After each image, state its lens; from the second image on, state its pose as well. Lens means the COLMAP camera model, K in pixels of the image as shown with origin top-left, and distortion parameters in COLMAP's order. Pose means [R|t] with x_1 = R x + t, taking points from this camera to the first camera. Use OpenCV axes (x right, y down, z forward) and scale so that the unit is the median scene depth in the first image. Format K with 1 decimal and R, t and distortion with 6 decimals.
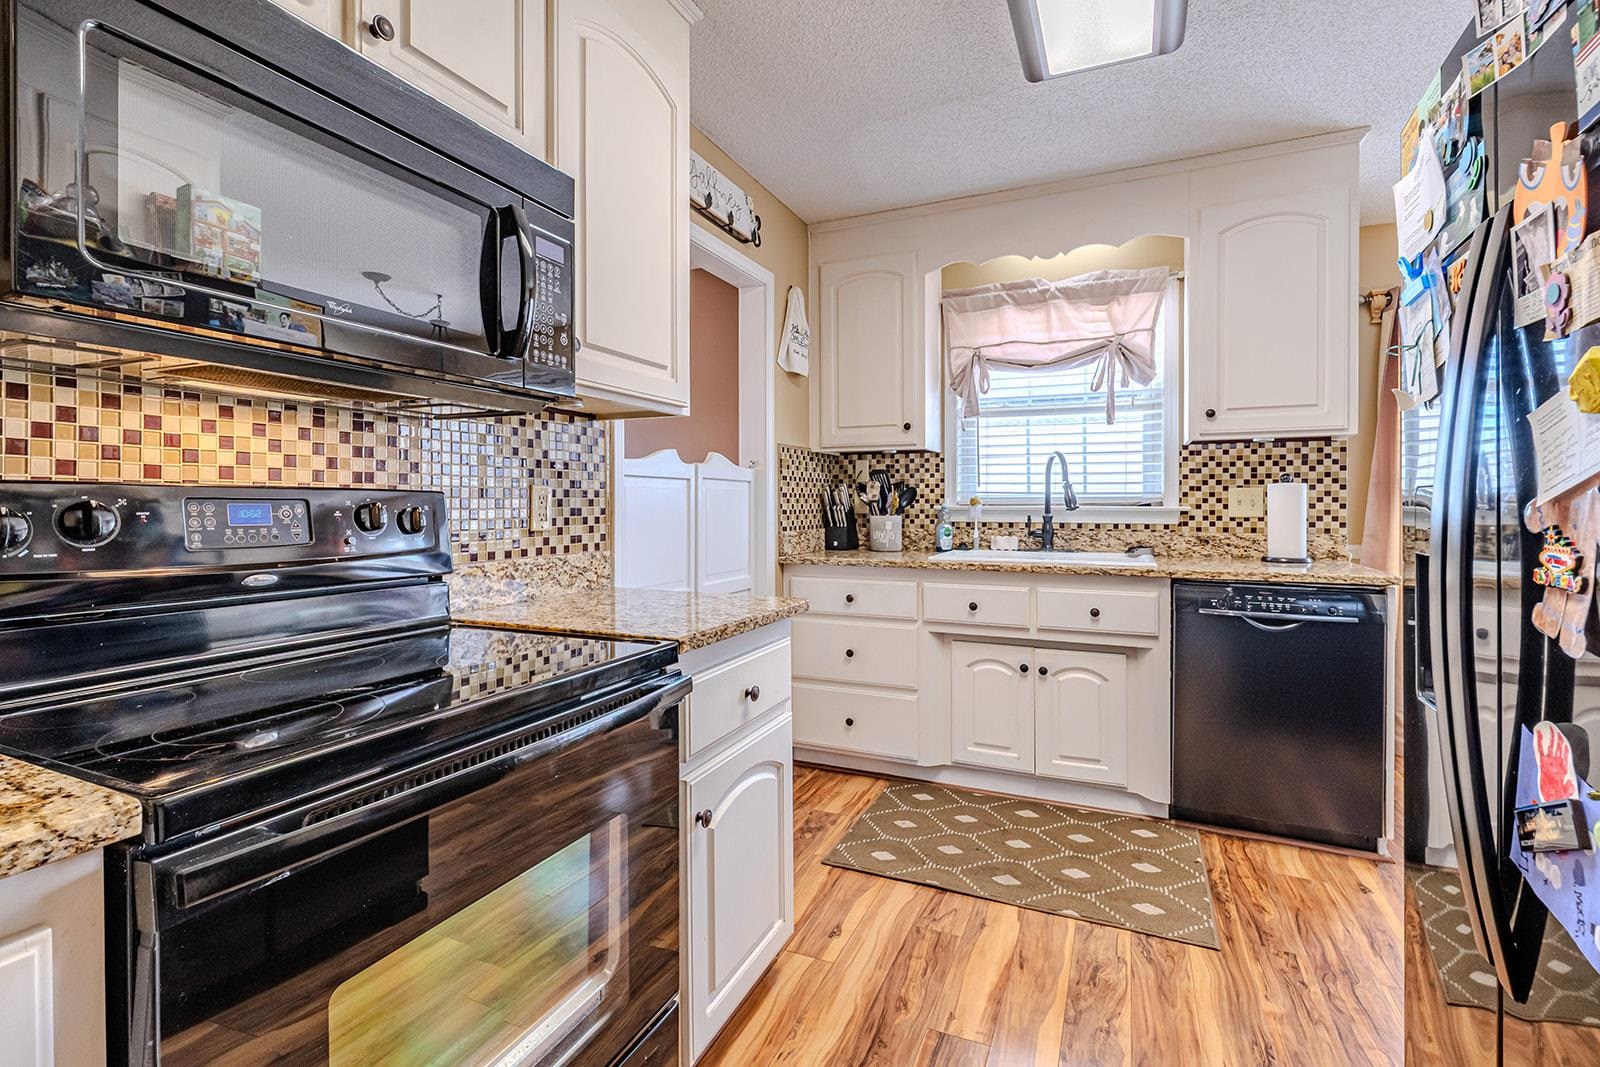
lens RADIAL K [[744.7, 0, 807.5], [0, 744.7, 502.4], [0, 0, 1]] dist [0.007895, -0.002988]
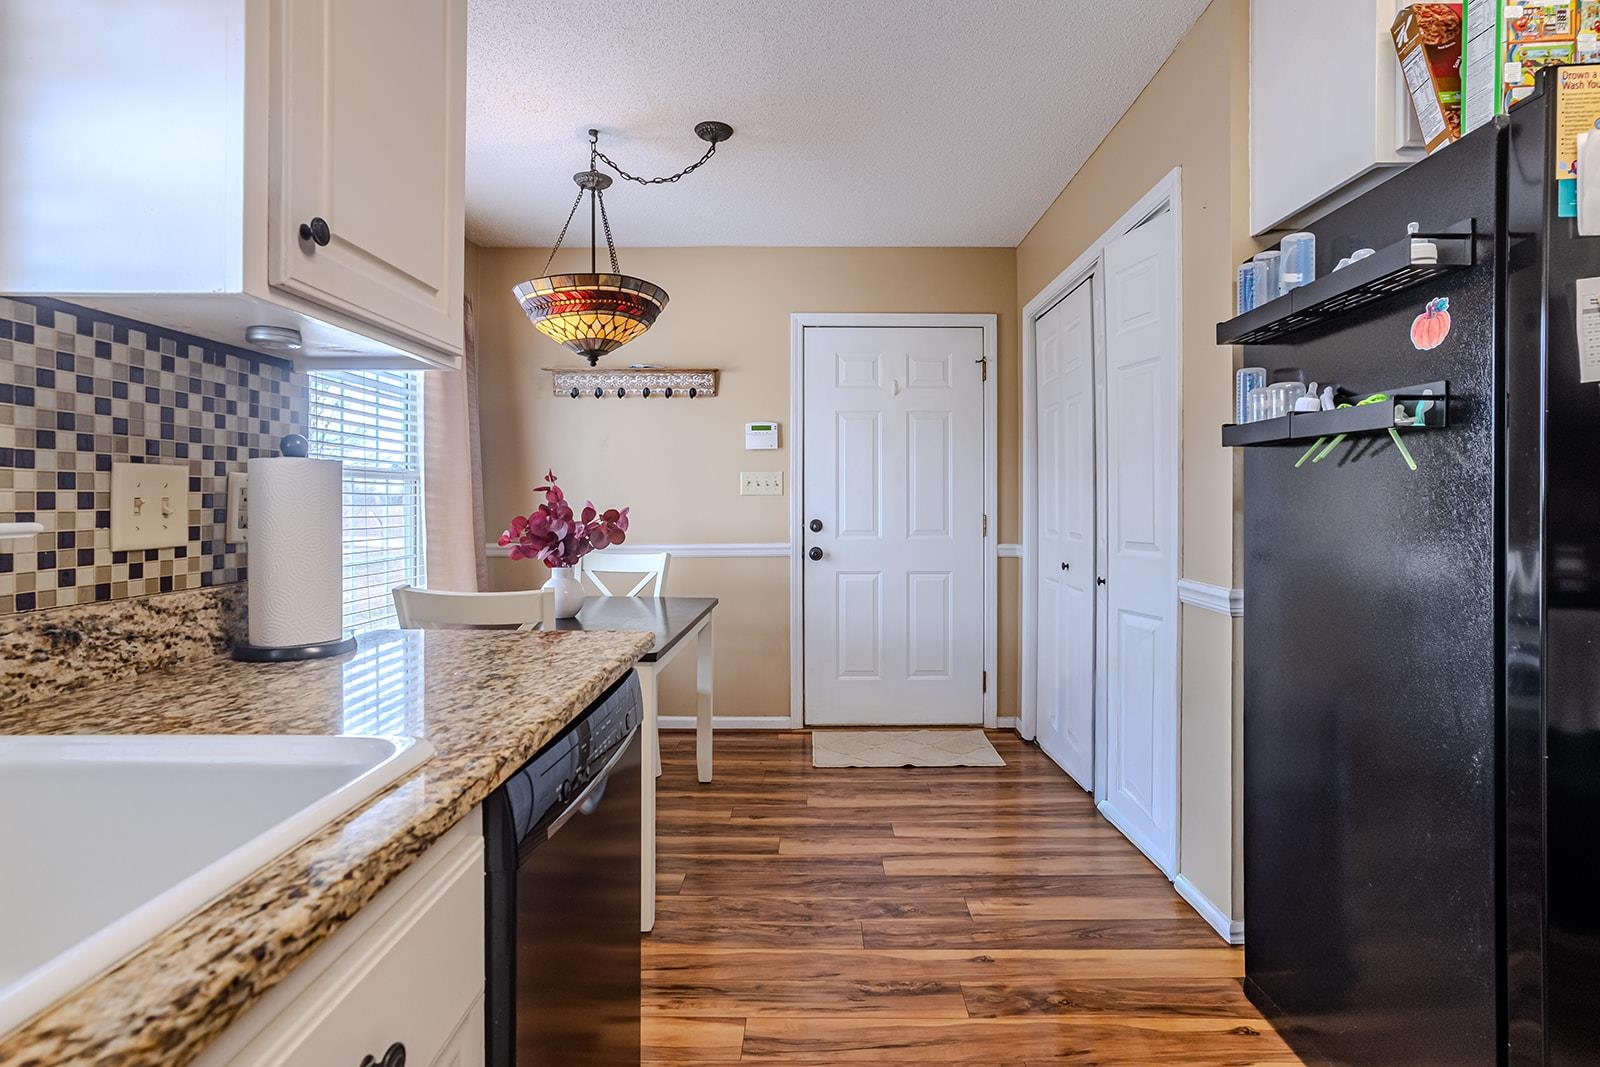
lens RADIAL K [[802.2, 0, 797.0], [0, 802.2, 503.8], [0, 0, 1]] dist [-0.018129, 0.002876]
pose [[-0.407442, 0.000575, 0.913231, 0.192880], [-0.002265, 0.999996, -0.001640, -0.001791], [-0.913228, -0.002736, -0.407439, 1.307618]]
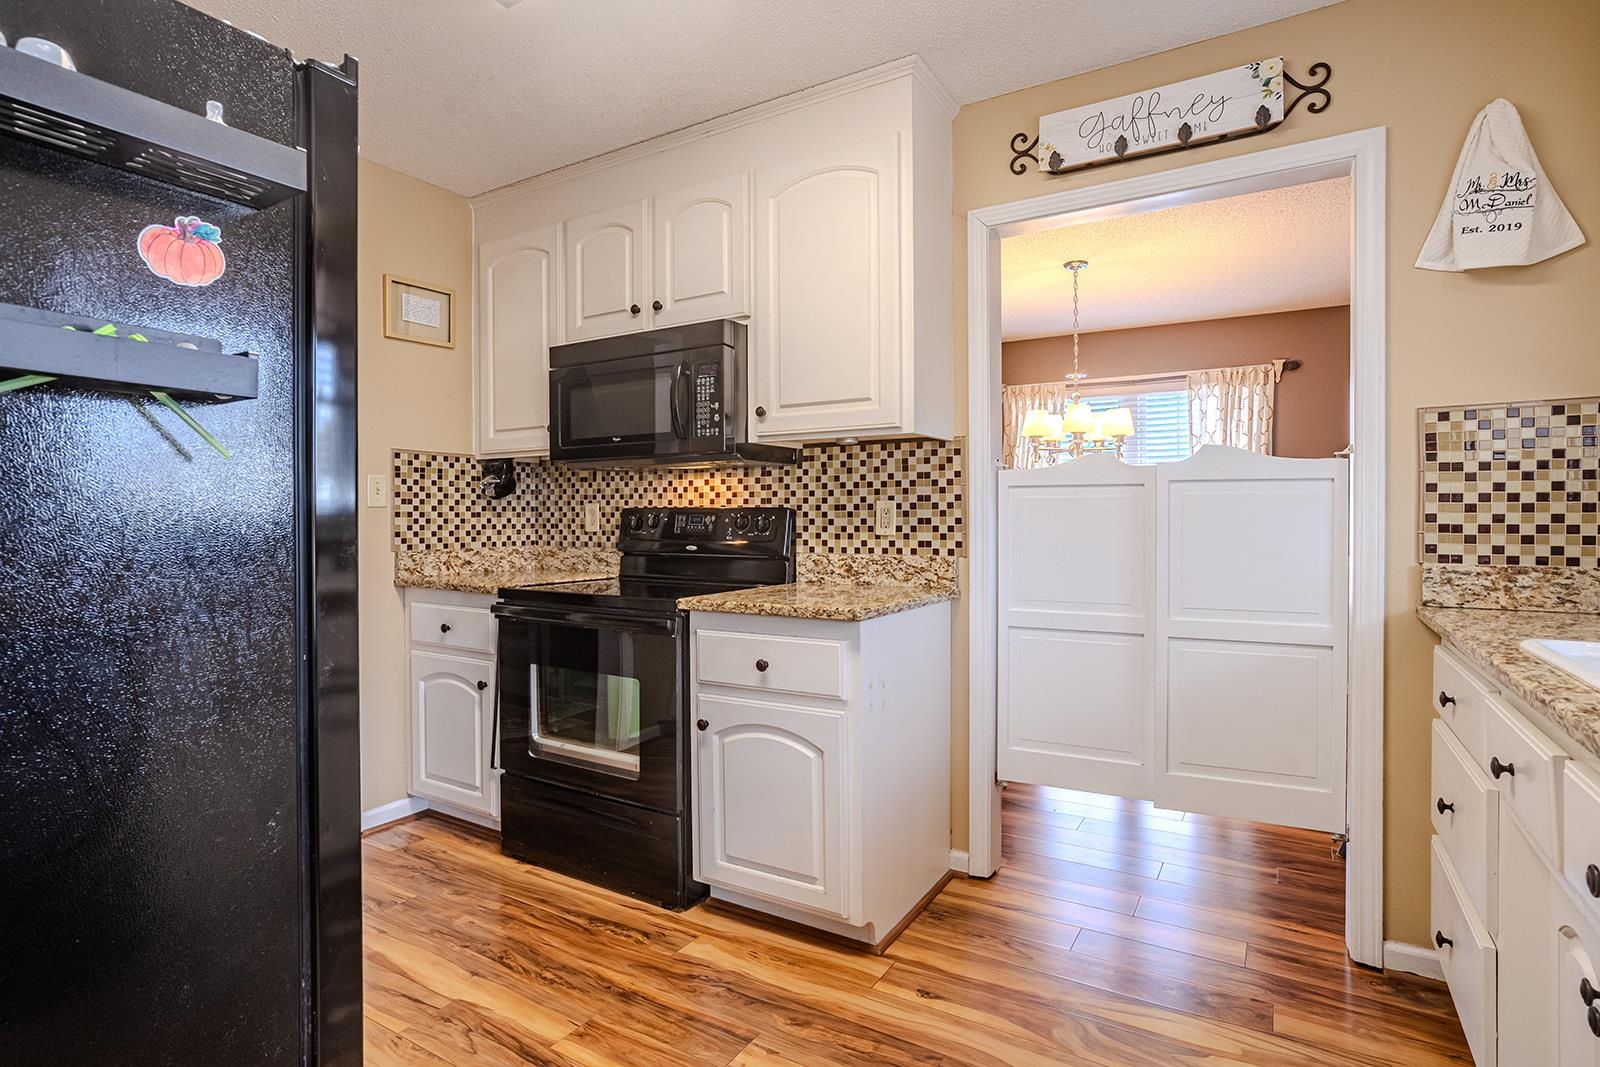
lens RADIAL K [[802.2, 0, 829.0], [0, 802.2, 527.1], [0, 0, 1]] dist [-0.018129, 0.002876]
pose [[-0.115360, 0.012108, -0.993250, 0.958228], [0.003482, 0.999924, 0.011785, 0.006214], [0.993318, -0.002099, -0.115393, 0.963087]]
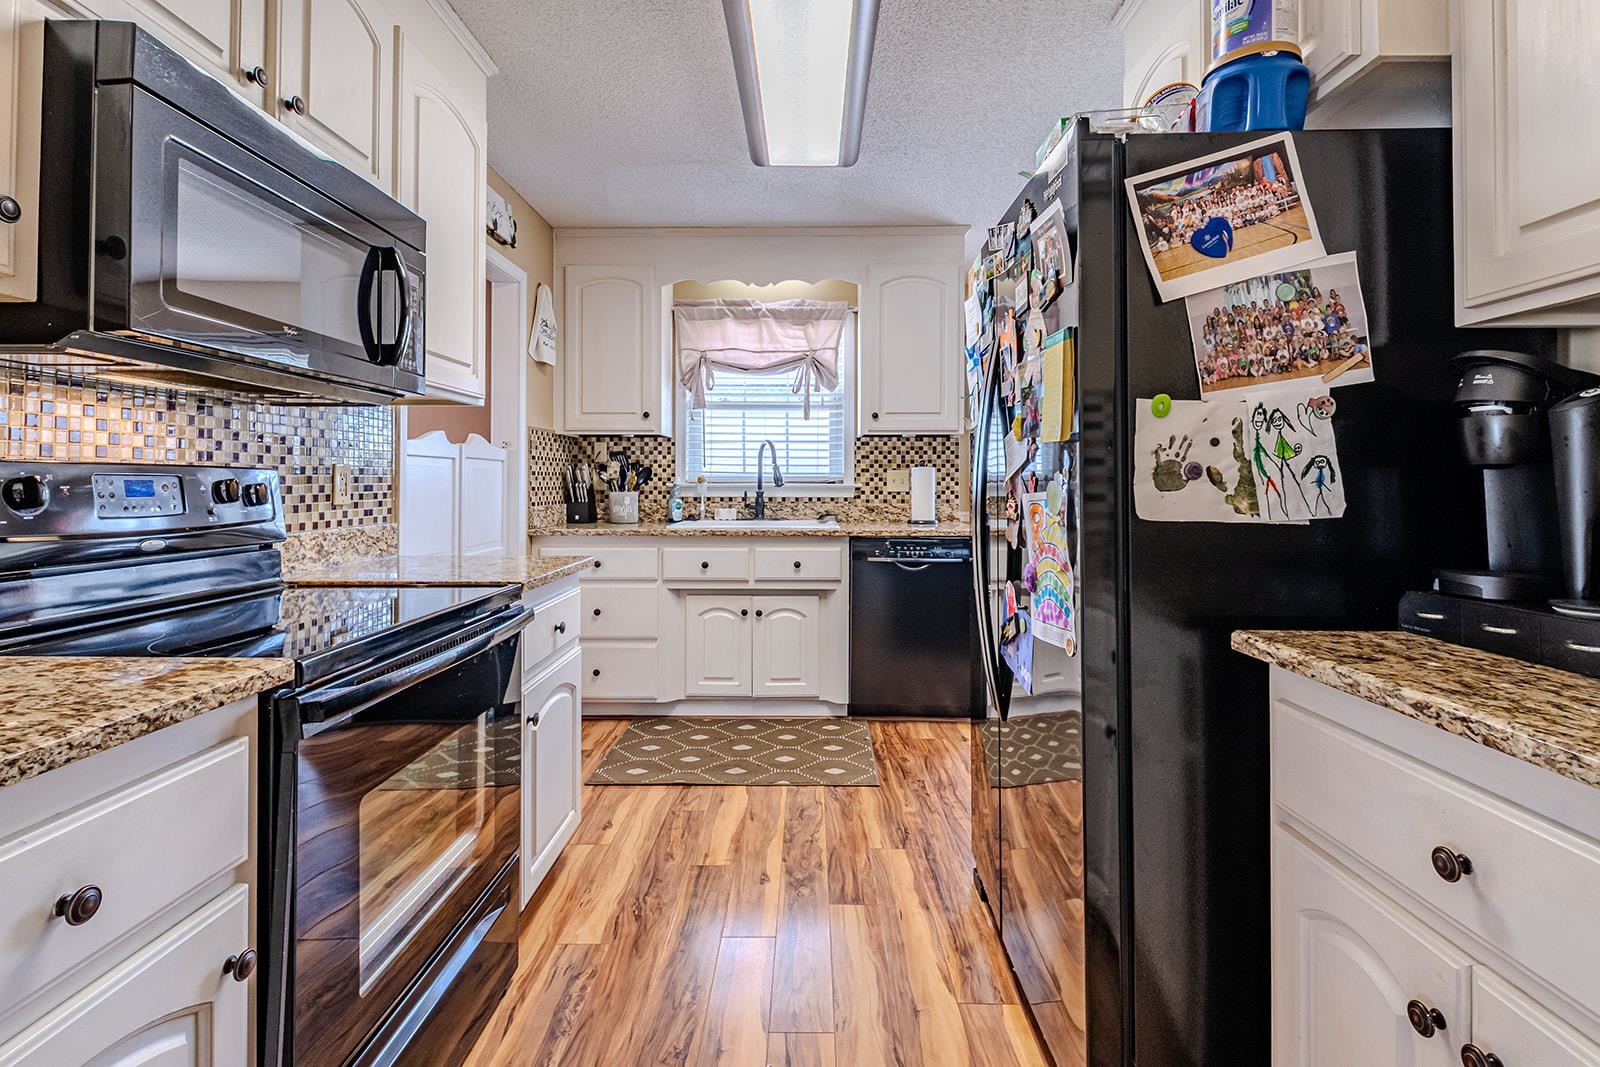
lens RADIAL K [[744.7, 0, 820.7], [0, 744.7, 470.5], [0, 0, 1]] dist [0.007895, -0.002988]
pose [[0.913123, 0.007697, 0.407613, -0.144762], [-0.001887, 0.999891, -0.014653, 0.002009], [-0.407681, 0.012611, 0.913037, -0.276944]]
